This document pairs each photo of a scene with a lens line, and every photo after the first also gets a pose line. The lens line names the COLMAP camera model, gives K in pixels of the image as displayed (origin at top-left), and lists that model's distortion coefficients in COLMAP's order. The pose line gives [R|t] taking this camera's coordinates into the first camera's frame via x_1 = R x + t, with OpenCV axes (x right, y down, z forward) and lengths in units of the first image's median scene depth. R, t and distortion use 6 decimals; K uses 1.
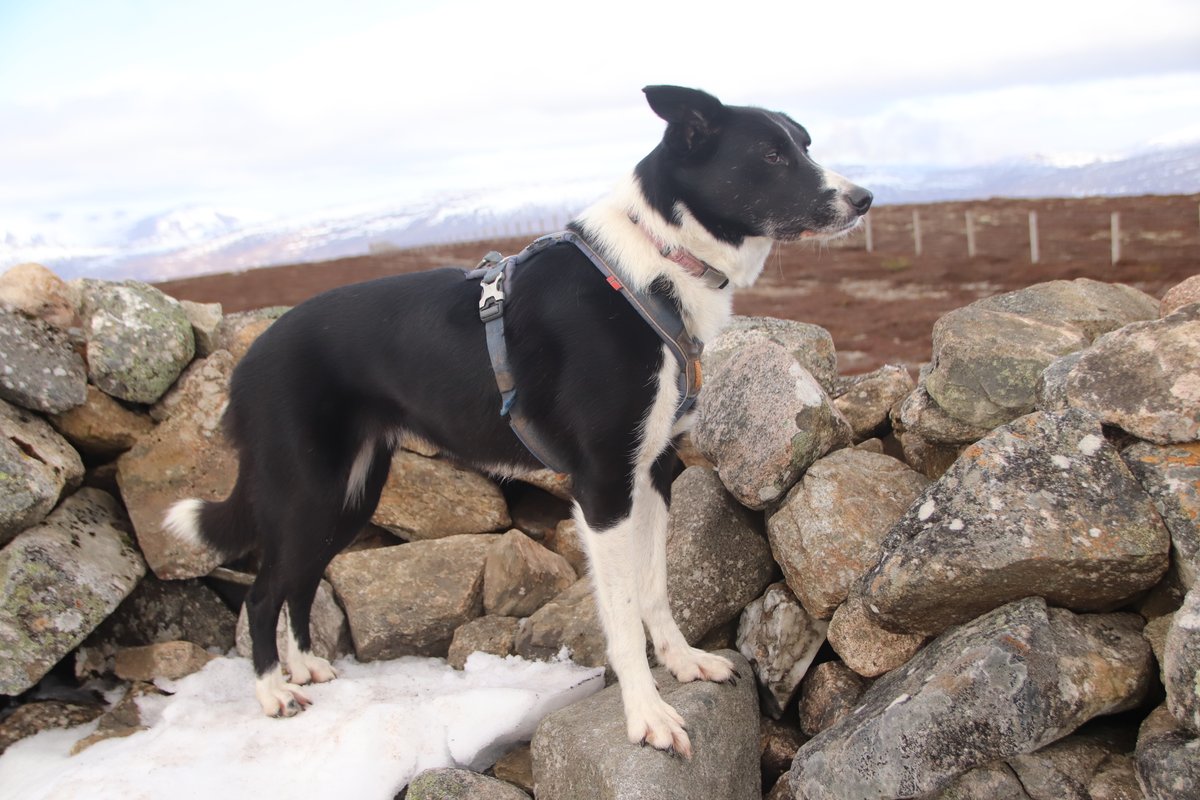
lens RADIAL K [[1602.8, 0, 627.5], [0, 1602.8, 422.8], [0, 0, 1]] dist [0.187947, 0.000000]
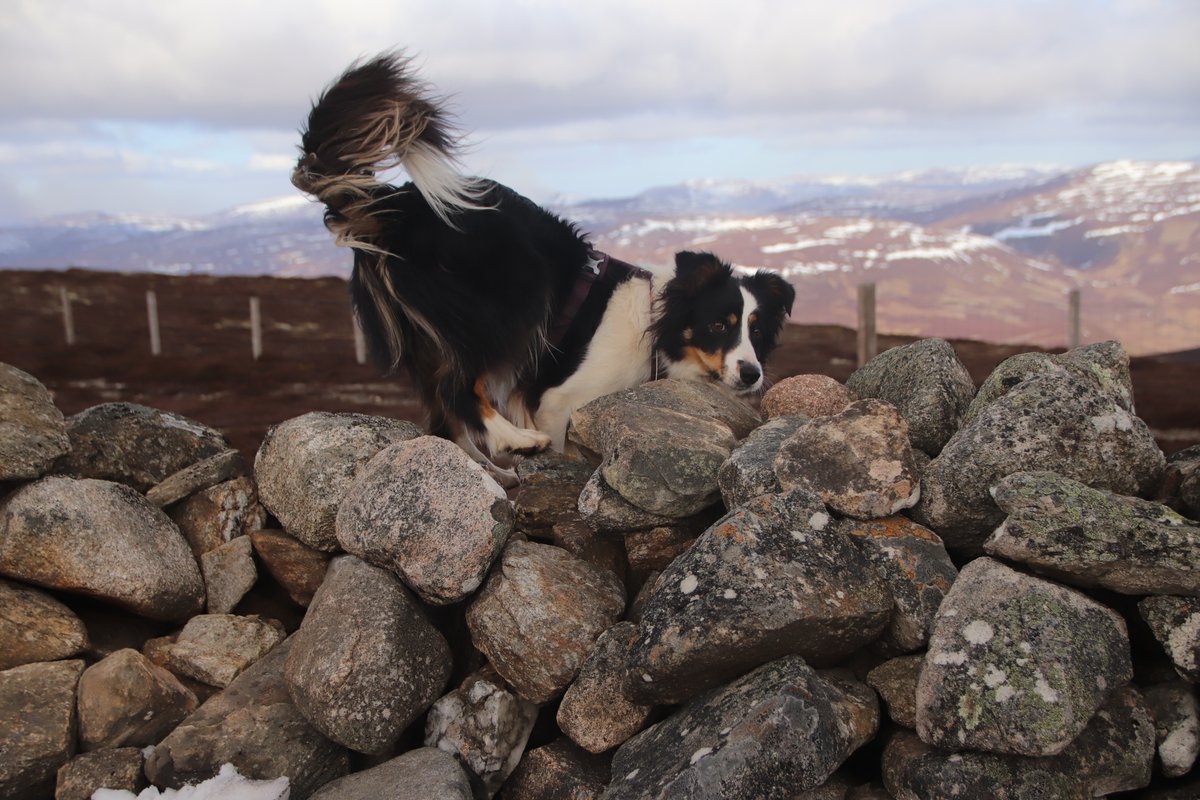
lens RADIAL K [[2128.2, 0, 594.3], [0, 2128.2, 432.0], [0, 0, 1]] dist [0.354333, 0.000000]
pose [[0.884343, -0.002284, 0.466831, -0.478105], [0.031248, 0.998035, -0.054310, 0.023548], [-0.465790, 0.062616, 0.882677, -0.229343]]
